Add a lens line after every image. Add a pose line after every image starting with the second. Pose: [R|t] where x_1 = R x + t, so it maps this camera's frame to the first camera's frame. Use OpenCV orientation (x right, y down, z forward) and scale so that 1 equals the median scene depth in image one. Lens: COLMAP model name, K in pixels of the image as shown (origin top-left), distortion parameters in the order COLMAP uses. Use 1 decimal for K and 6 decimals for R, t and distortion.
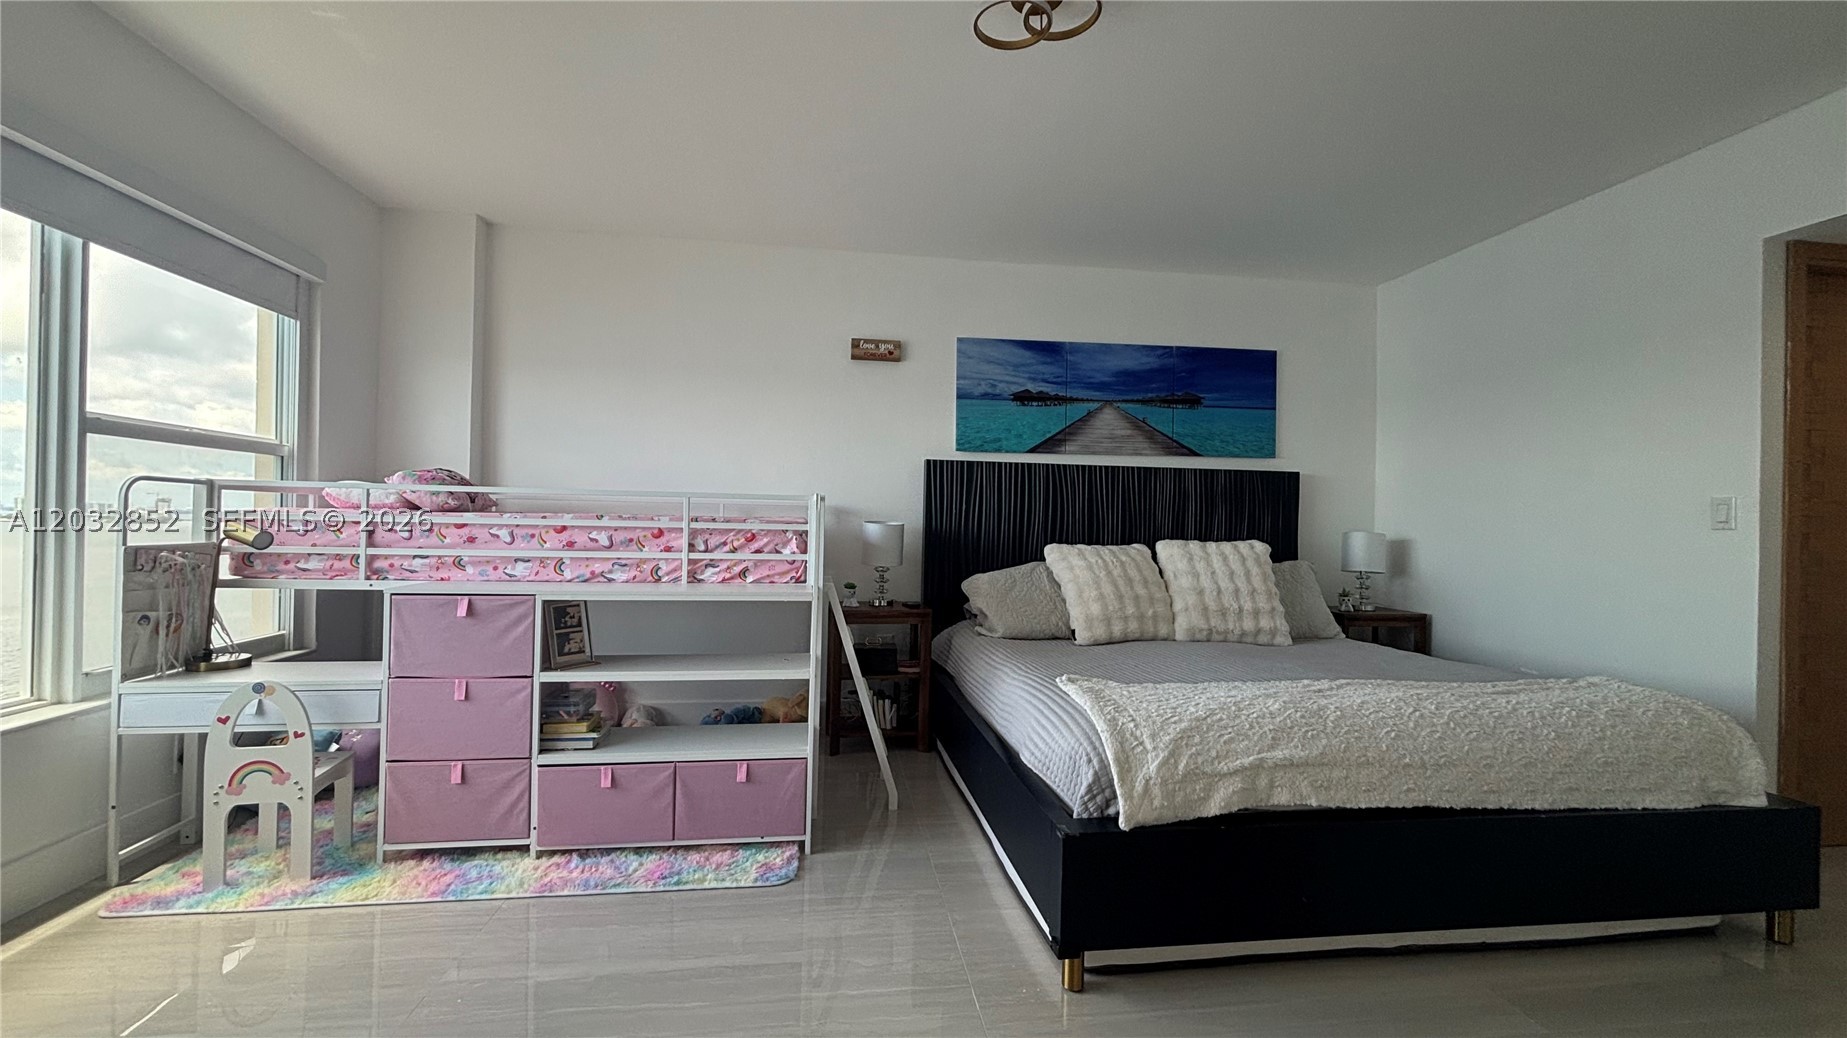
lens RADIAL K [[739.3, 0, 923.5], [0, 739.3, 519.0], [0, 0, 1]] dist [-0.000079, -0.000125]
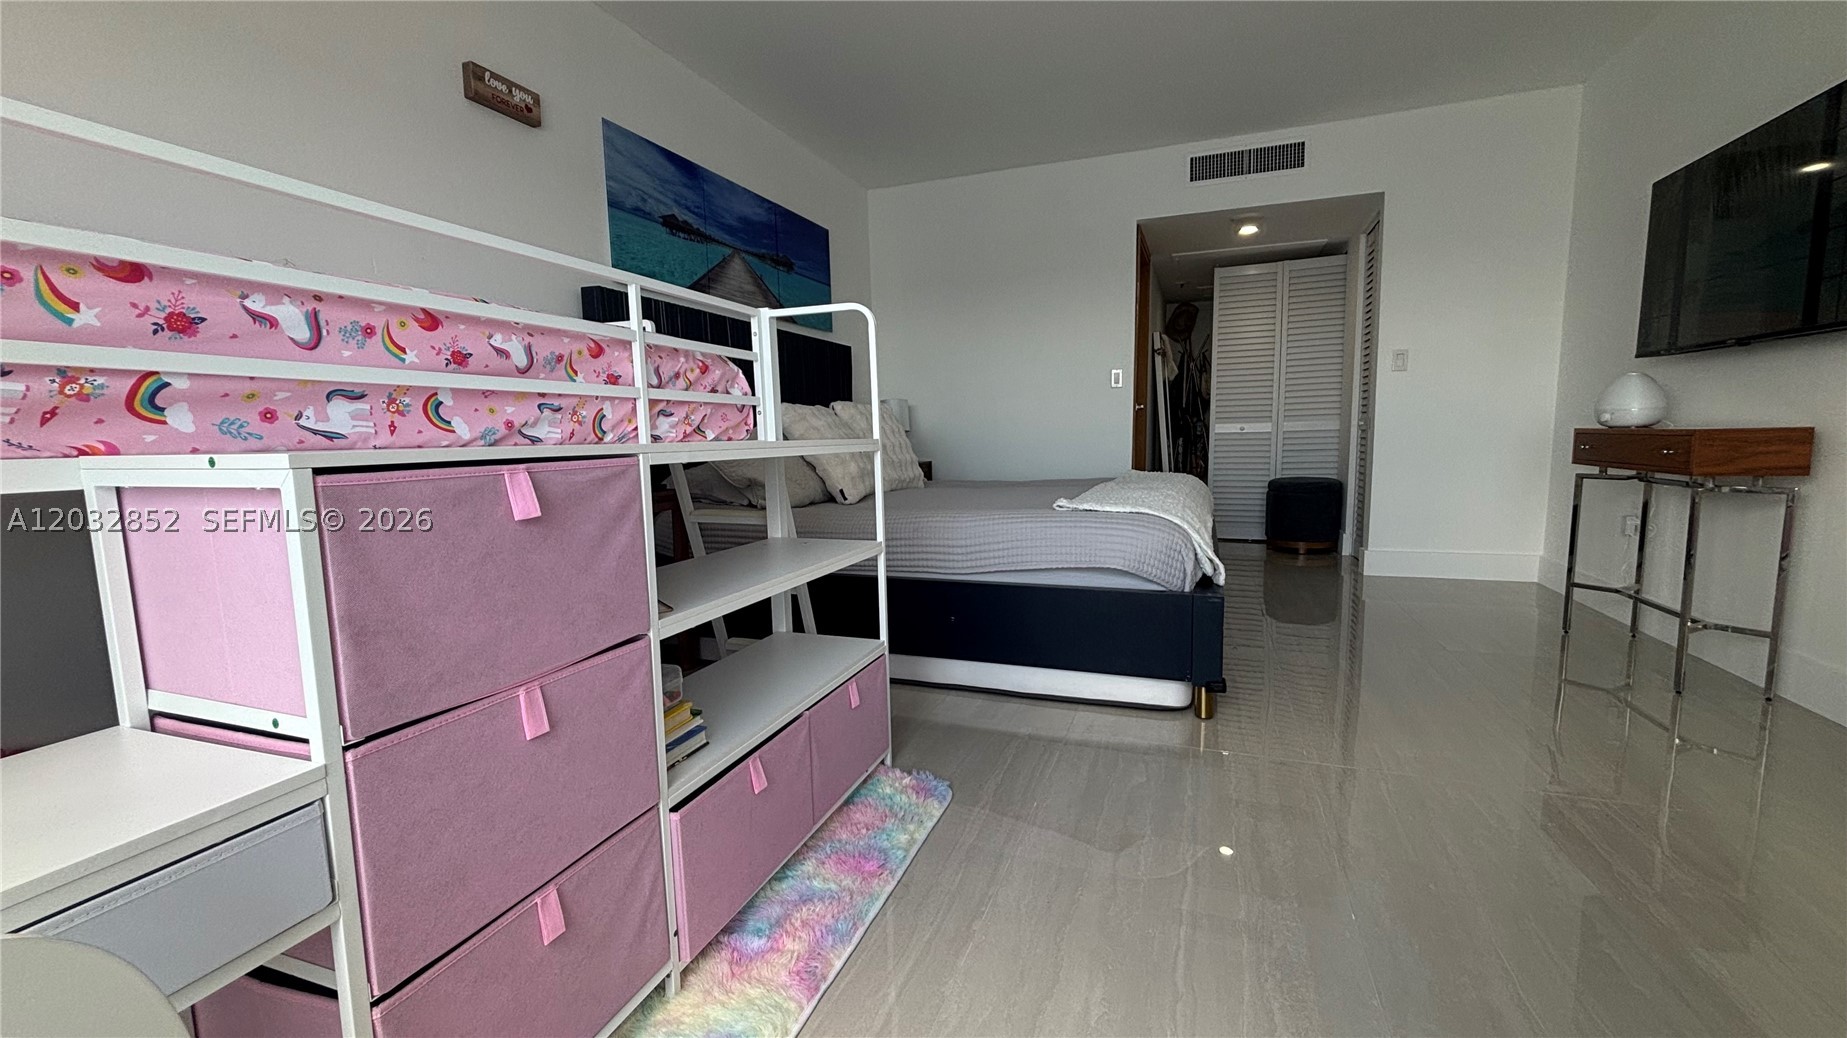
lens RADIAL K [[753.1, 0, 958.3], [0, 753.1, 518.9], [0, 0, 1]] dist [-0.041610, 0.017398]
pose [[0.444303, -0.129308, 0.886496, -0.724098], [0.019376, 0.990684, 0.134795, 0.072205], [-0.895667, -0.042713, 0.442669, 0.536618]]
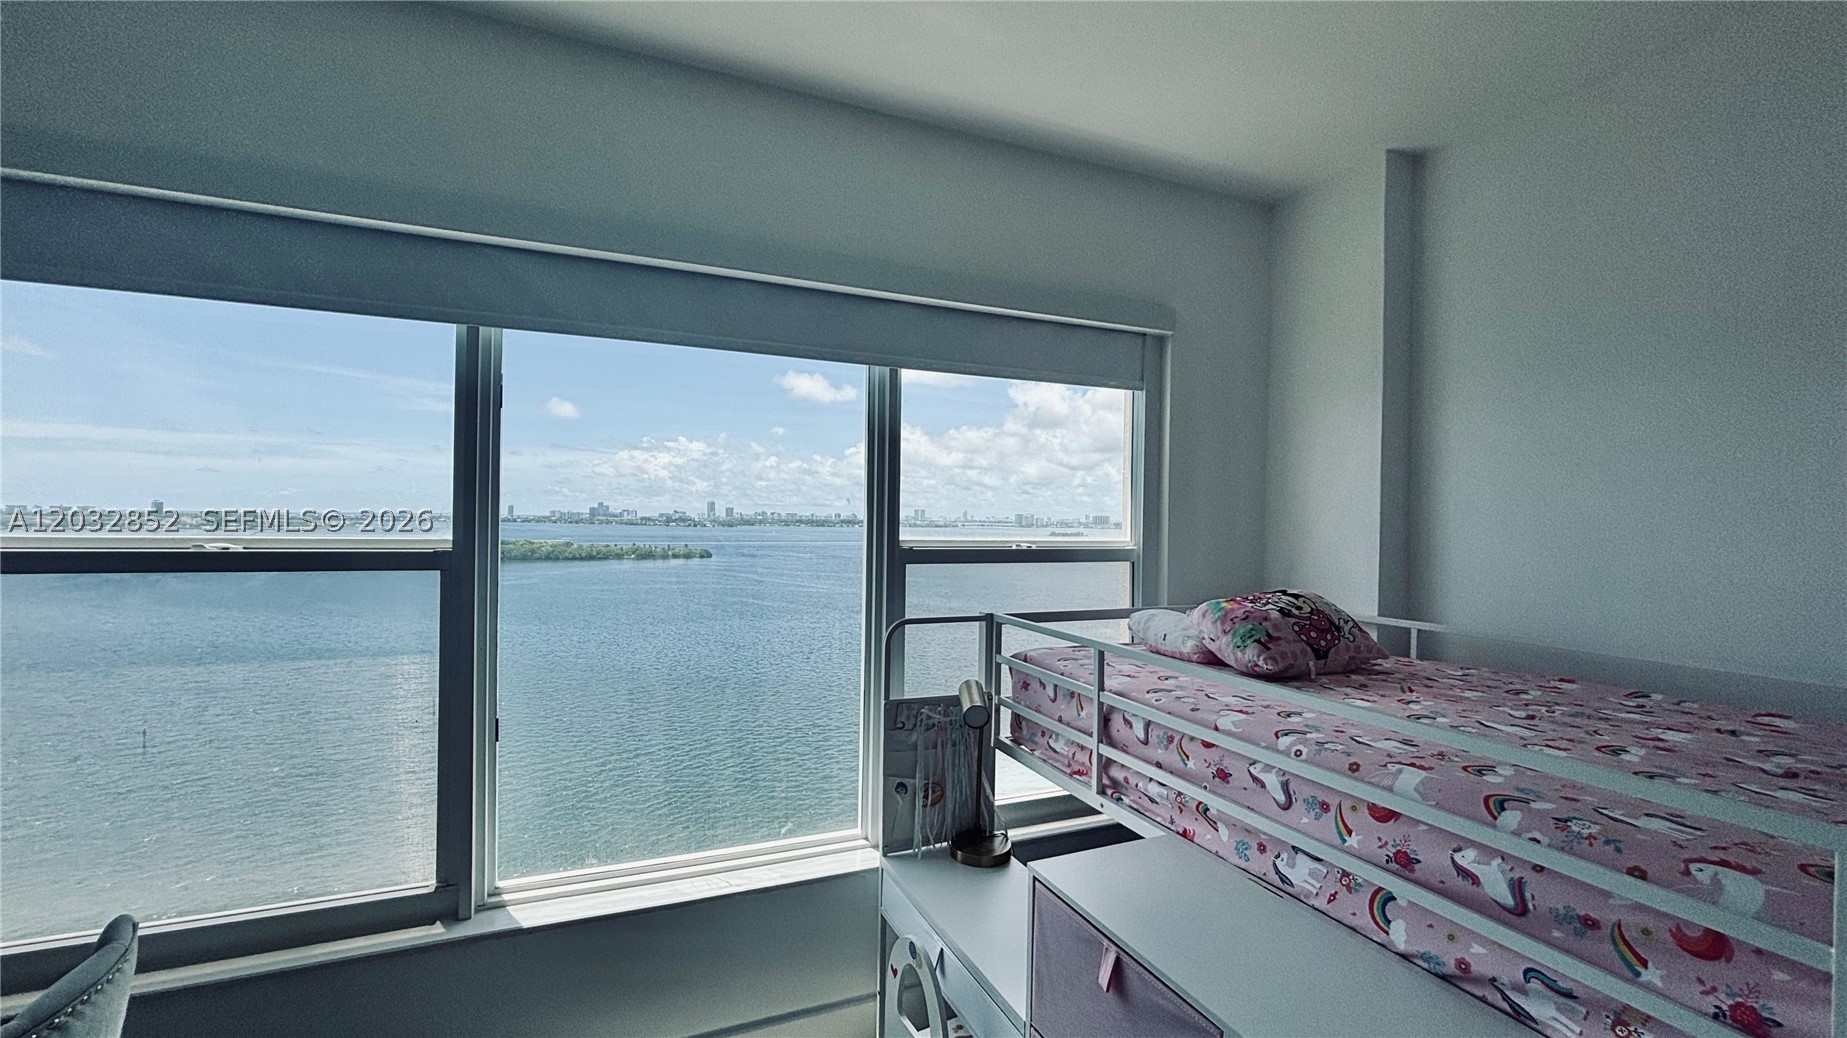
lens RADIAL K [[739.3, 0, 923.5], [0, 739.3, 519.0], [0, 0, 1]] dist [0.002048, 0.000332]
pose [[0.258253, -0.012310, -0.965999, -0.162963], [-0.004192, 0.999895, -0.013863, -0.134881], [0.966068, 0.007630, 0.258174, 0.640893]]
